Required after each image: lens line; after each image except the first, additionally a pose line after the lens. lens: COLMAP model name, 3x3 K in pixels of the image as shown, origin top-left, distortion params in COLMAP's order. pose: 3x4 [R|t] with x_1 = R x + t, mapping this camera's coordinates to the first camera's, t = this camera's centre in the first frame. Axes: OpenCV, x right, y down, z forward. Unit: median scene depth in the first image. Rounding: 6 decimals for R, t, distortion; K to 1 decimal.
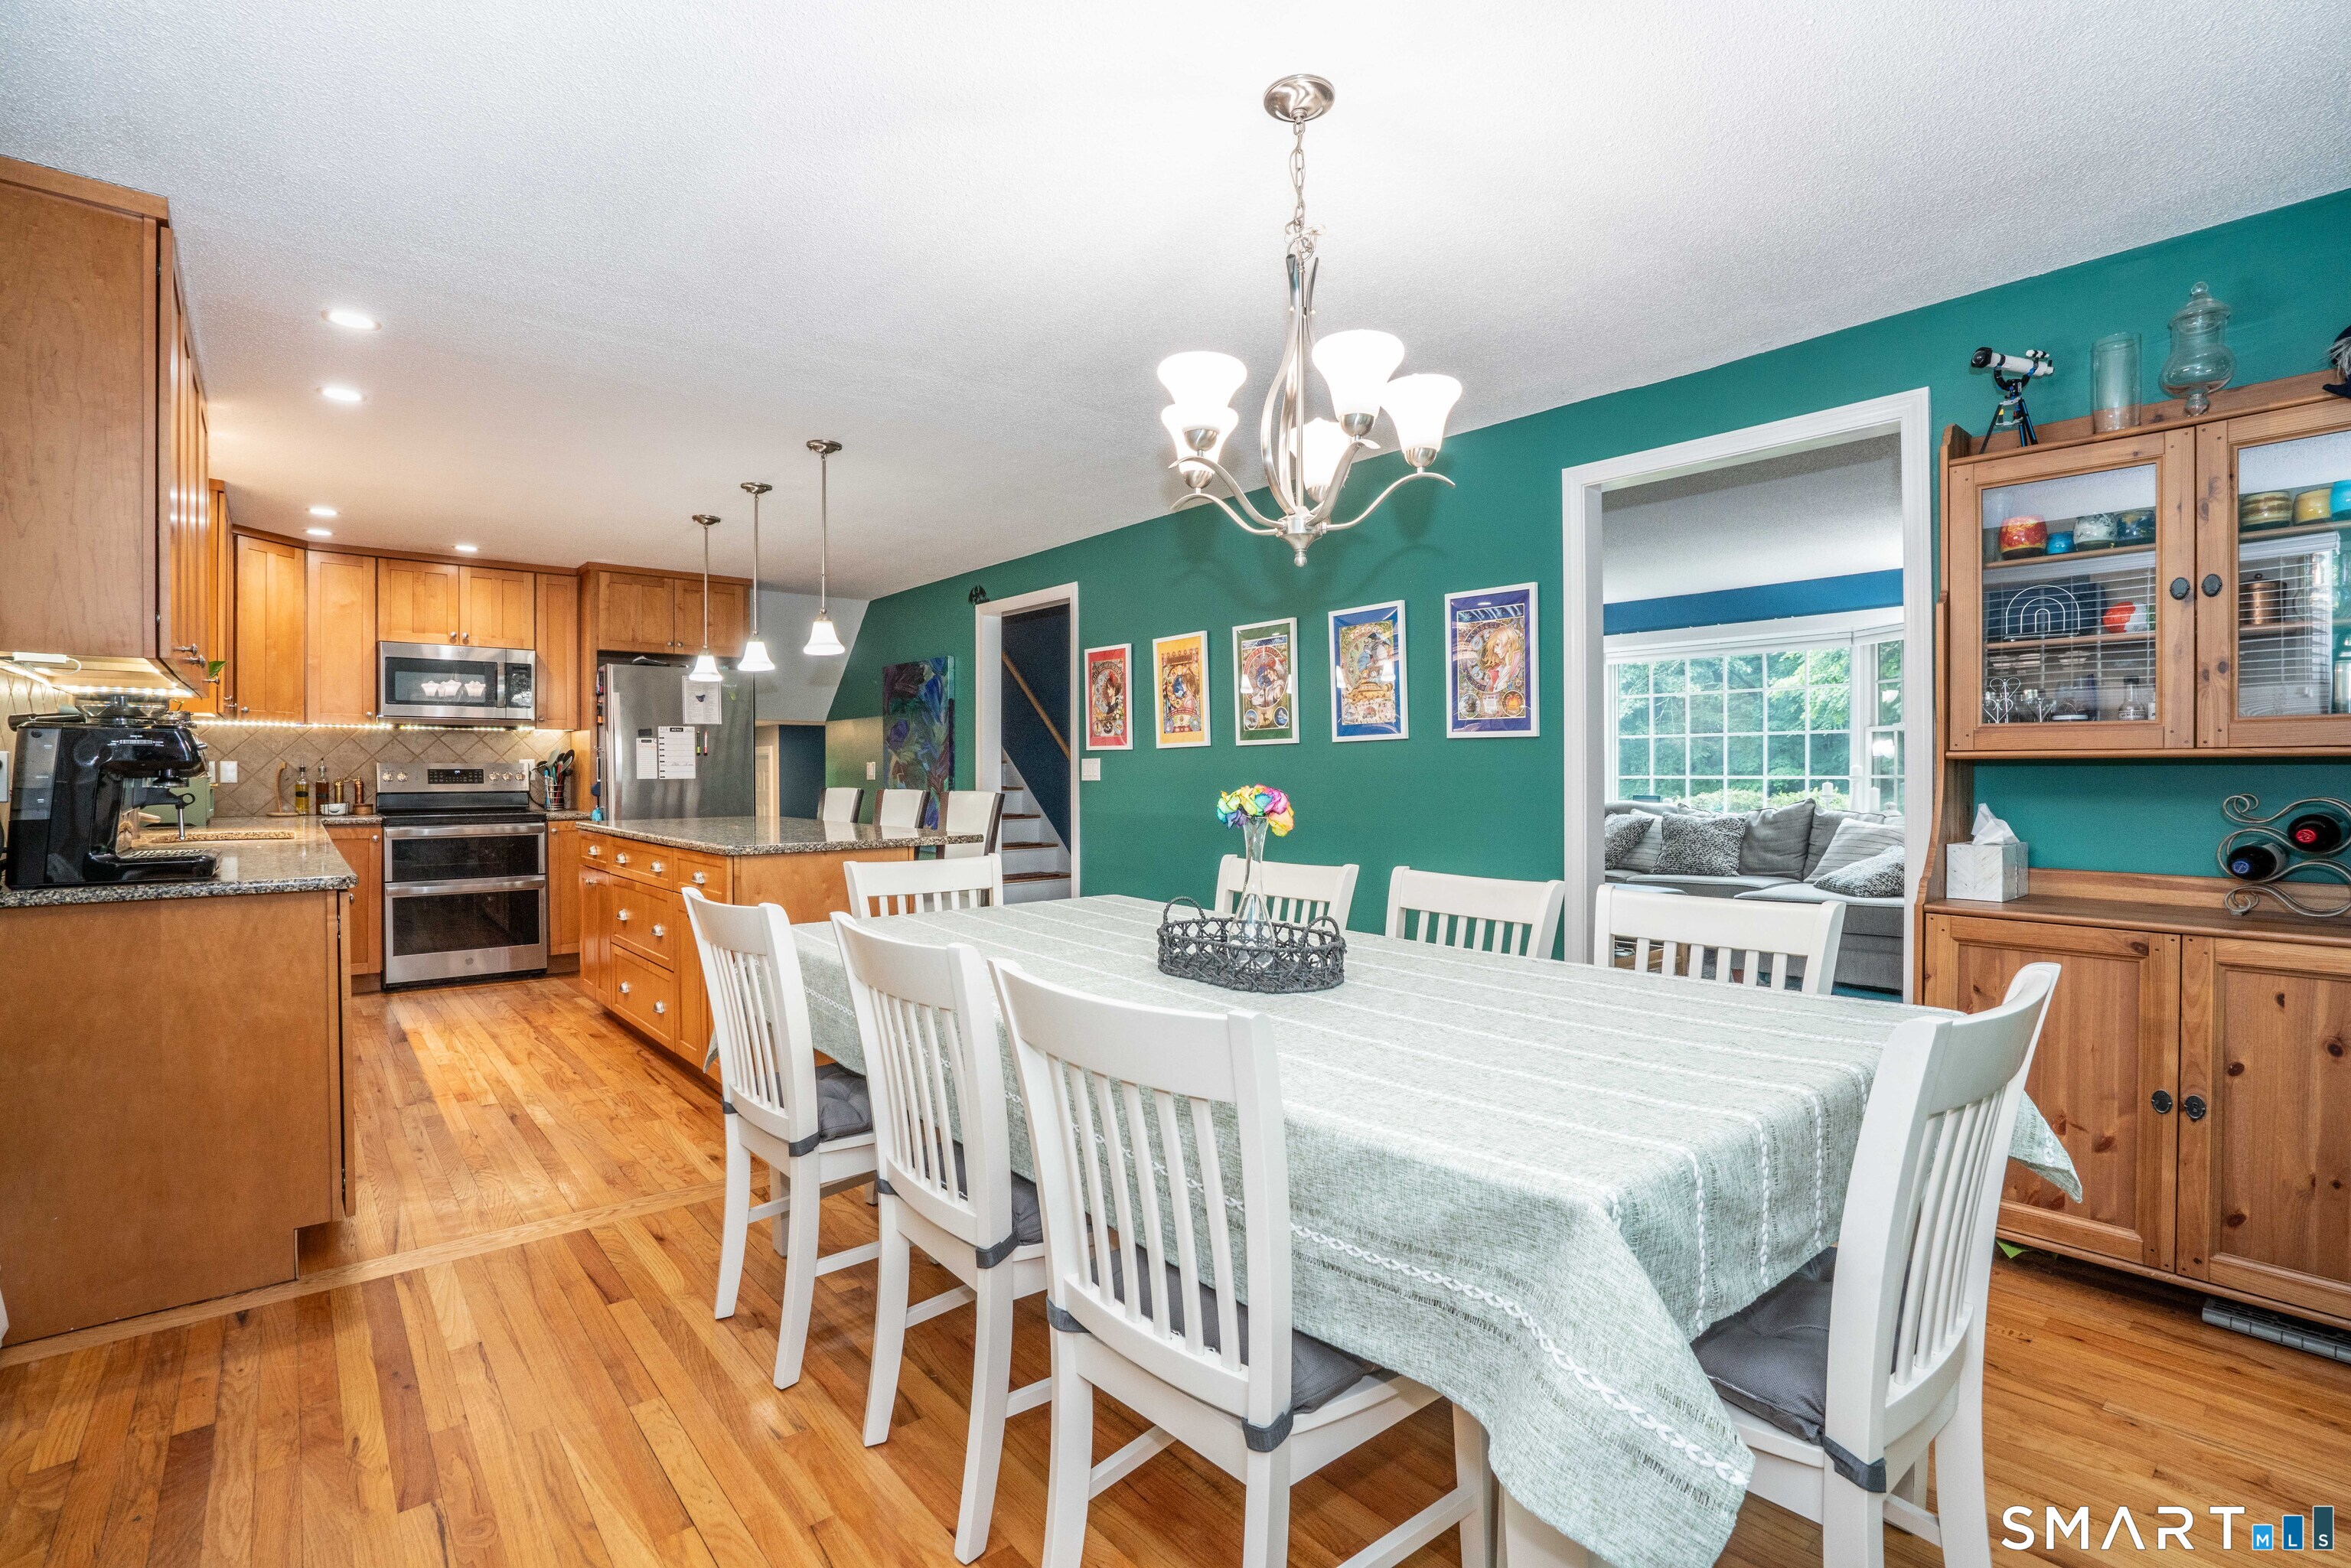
lens RADIAL K [[1080.8, 0, 1159.7], [0, 1080.8, 778.7], [0, 0, 1]] dist [0.002903, -0.000214]
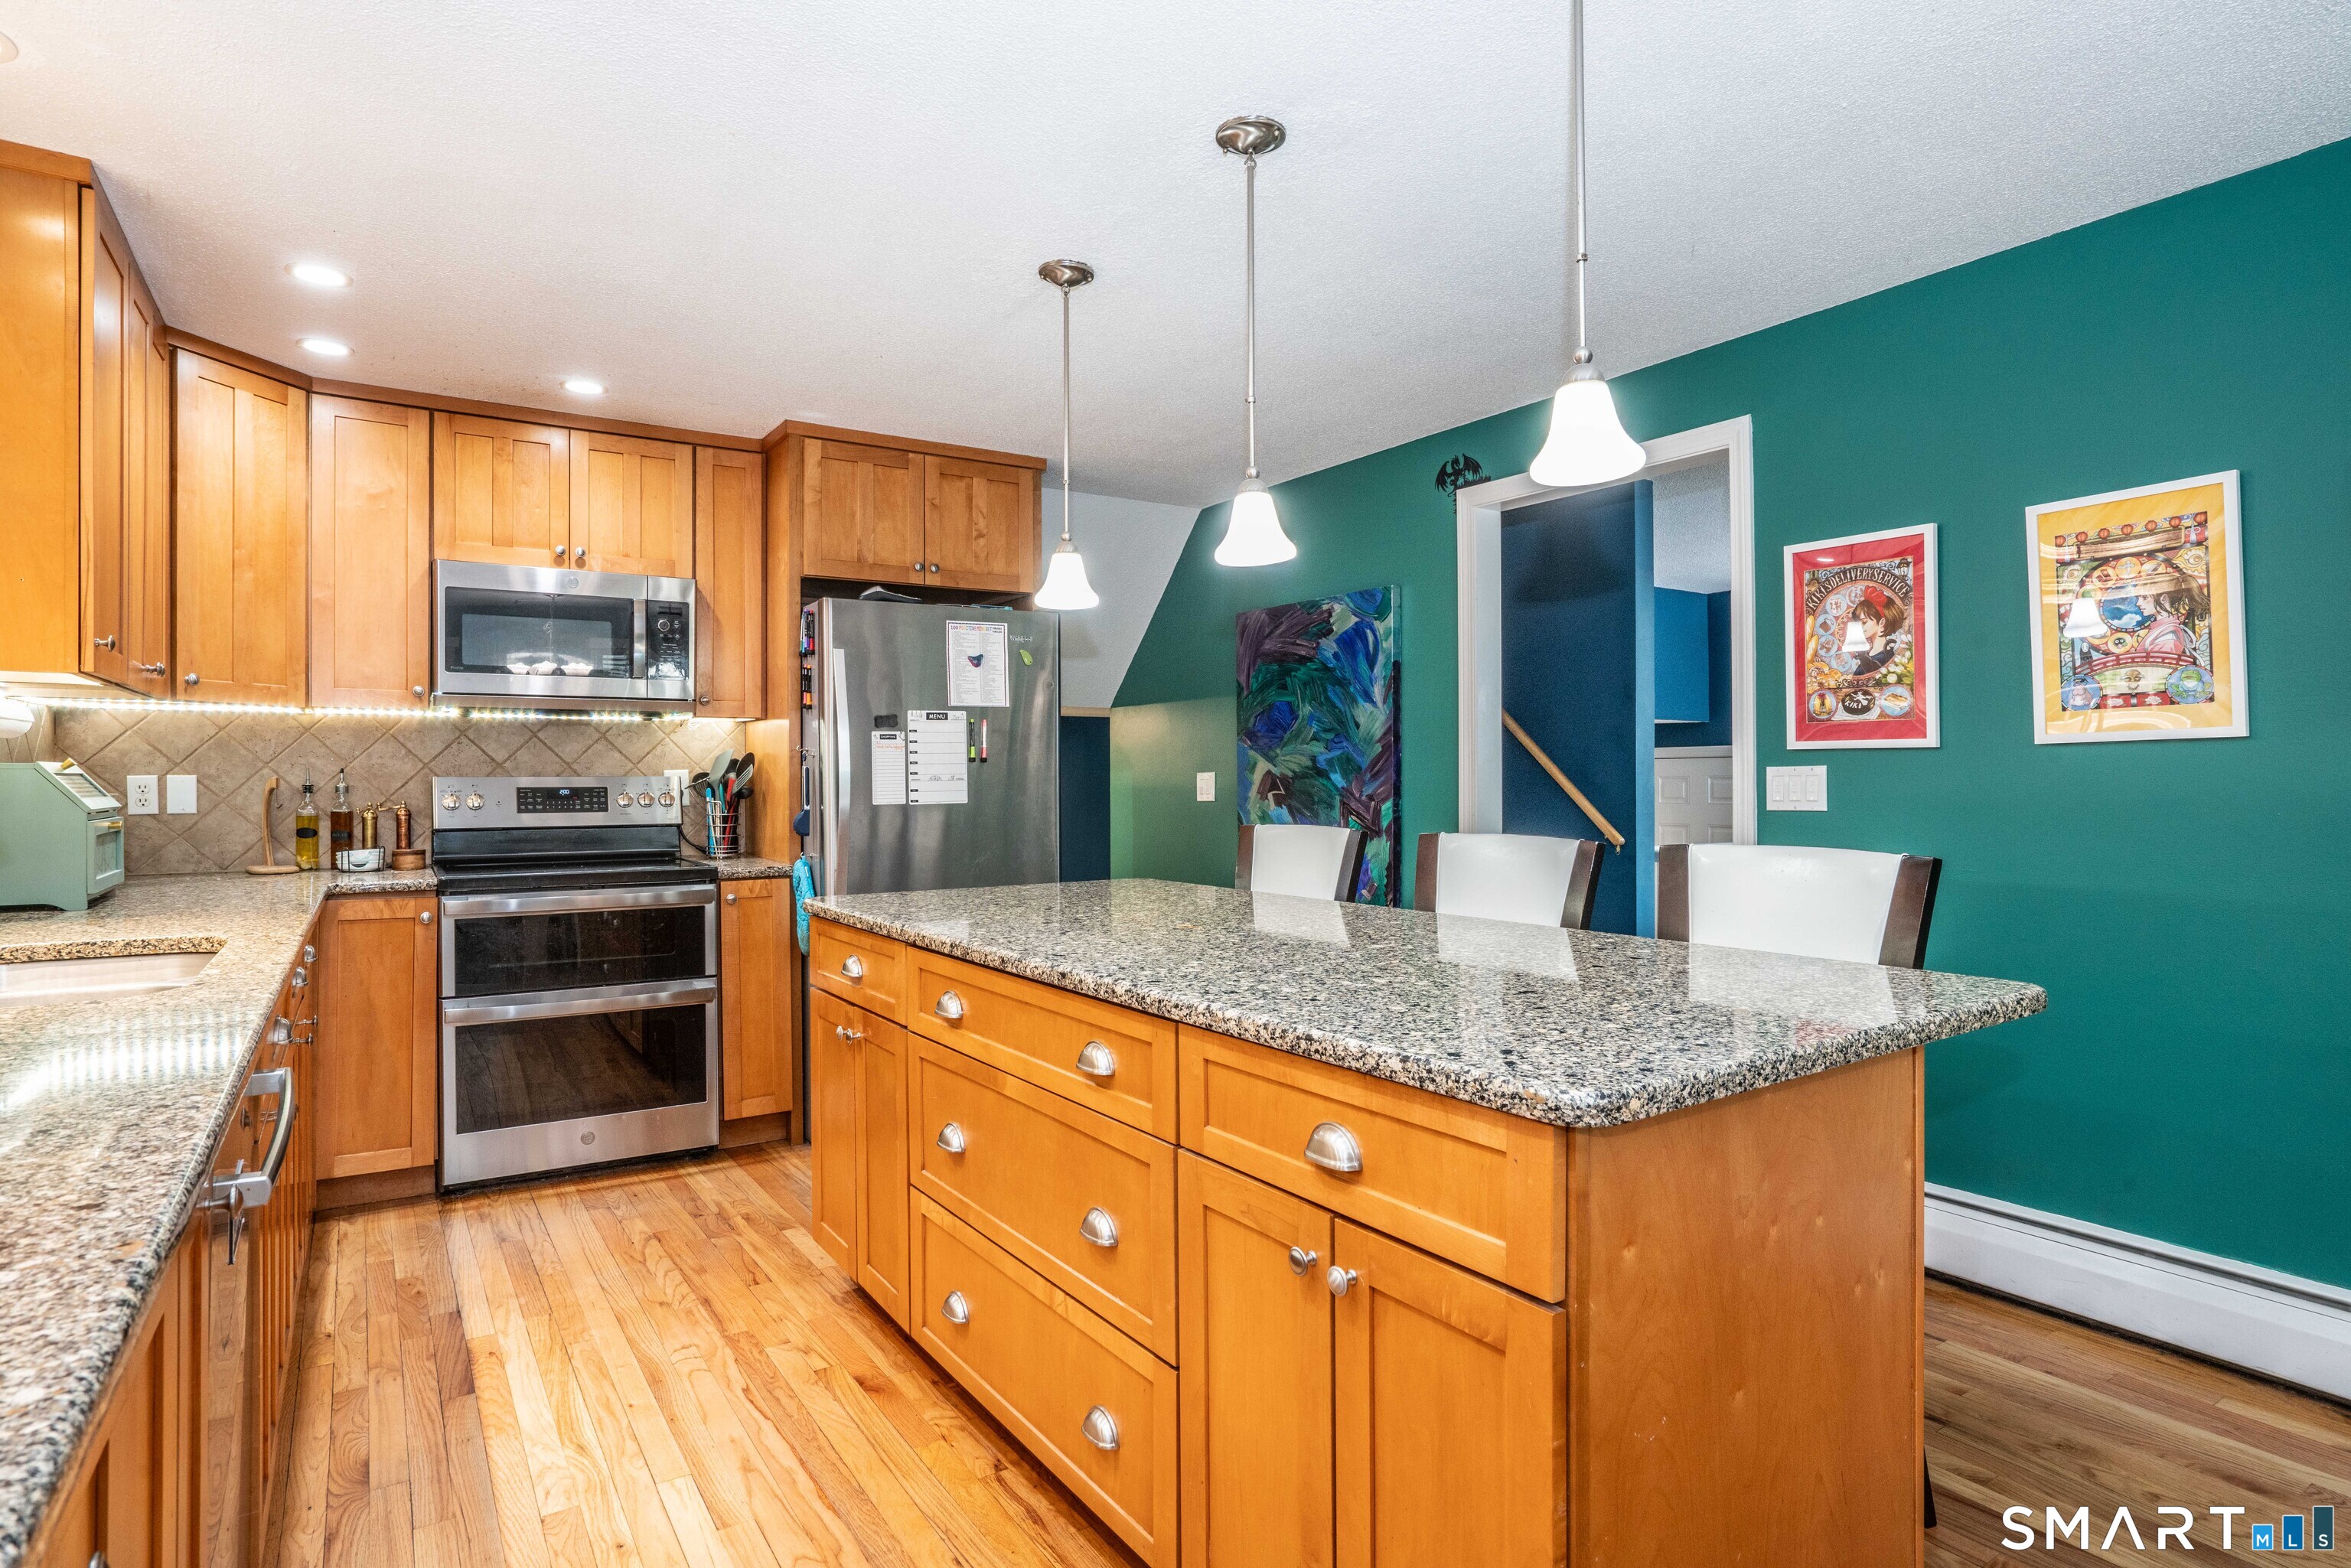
lens RADIAL K [[1195.8, 0, 1186.1], [0, 1195.8, 783.5], [0, 0, 1]] dist [-0.003008, 0.002576]
pose [[0.996622, -0.001204, -0.082120, -0.273886], [0.000931, 0.999994, -0.003367, -0.008686], [0.082124, 0.003279, 0.996617, 0.402569]]
